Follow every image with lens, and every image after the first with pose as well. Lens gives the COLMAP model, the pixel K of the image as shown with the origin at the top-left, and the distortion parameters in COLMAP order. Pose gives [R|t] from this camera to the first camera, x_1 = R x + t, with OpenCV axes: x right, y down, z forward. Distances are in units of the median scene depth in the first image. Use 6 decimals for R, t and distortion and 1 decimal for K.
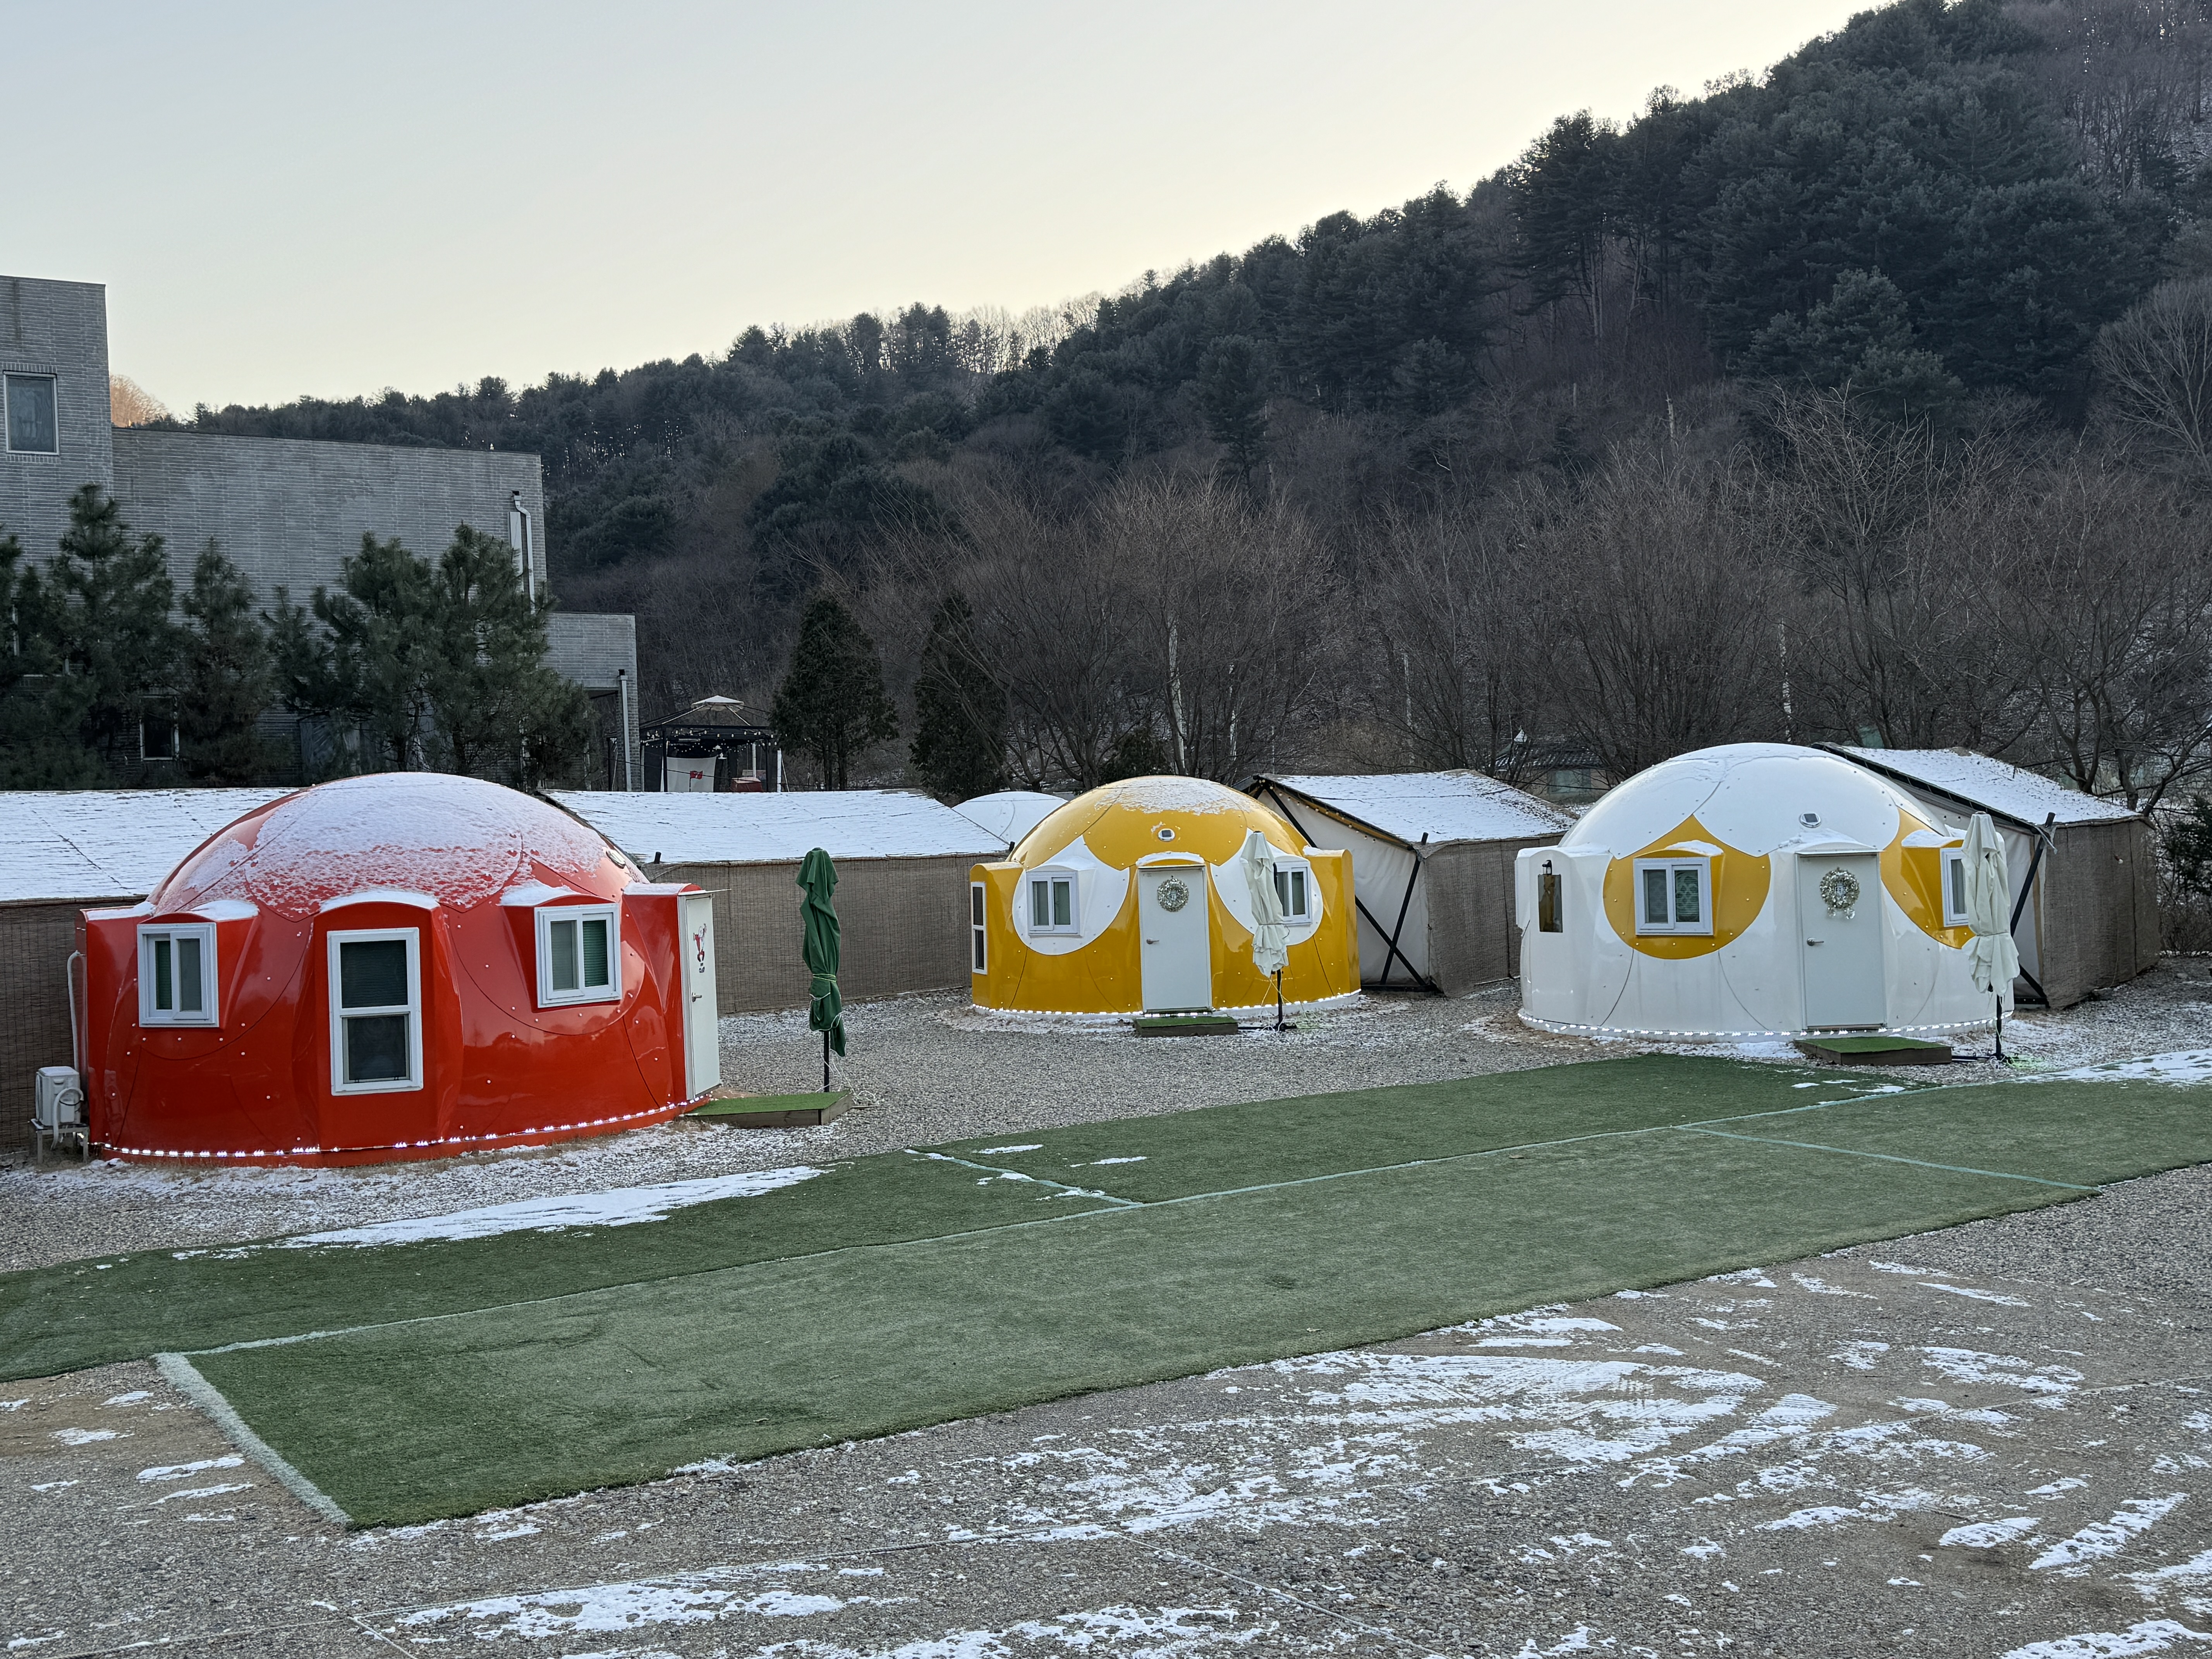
lens RADIAL K [[2095.7, 0, 1106.0], [0, 2095.7, 829.5], [0, 0, 1]] dist [0.165439, -0.308971]
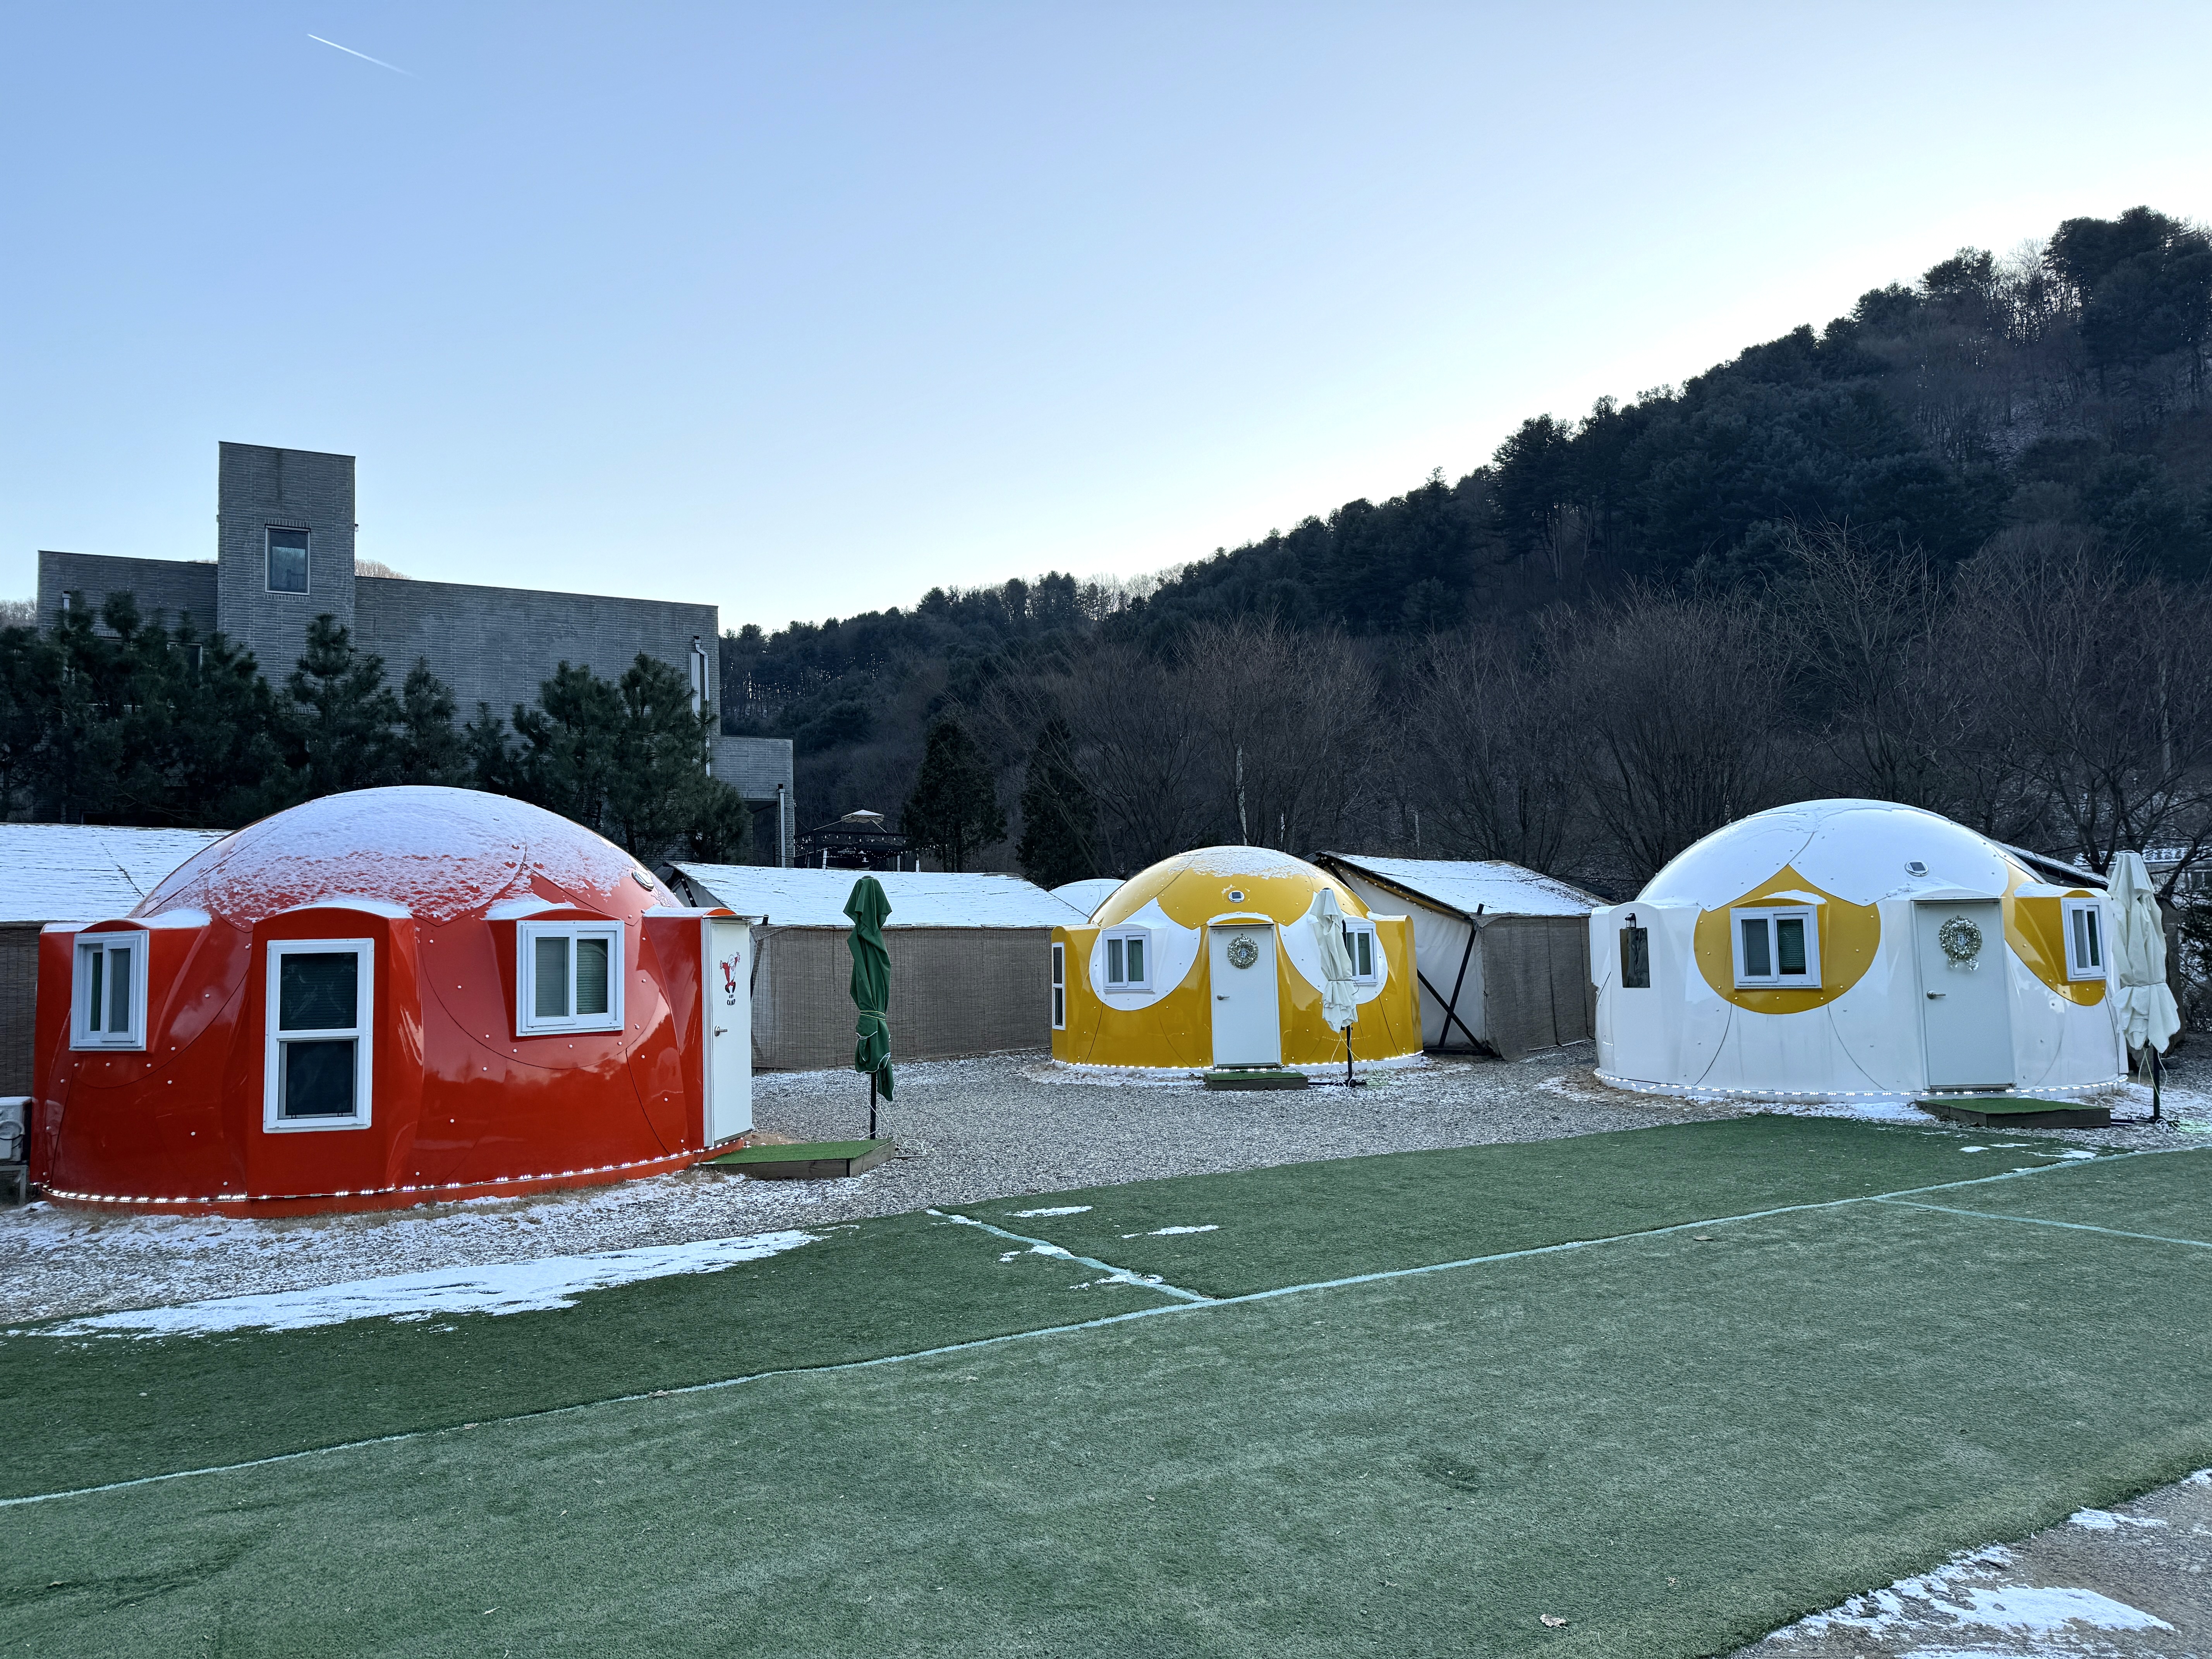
lens RADIAL K [[1543.6, 0, 1106.0], [0, 1543.6, 829.5], [0, 0, 1]] dist [0.151038, -0.271063]
pose [[0.998627, 0.004889, -0.052156, 0.004109], [-0.008929, 0.996952, -0.077504, 0.031380], [0.051618, 0.077863, 0.995627, 0.241343]]
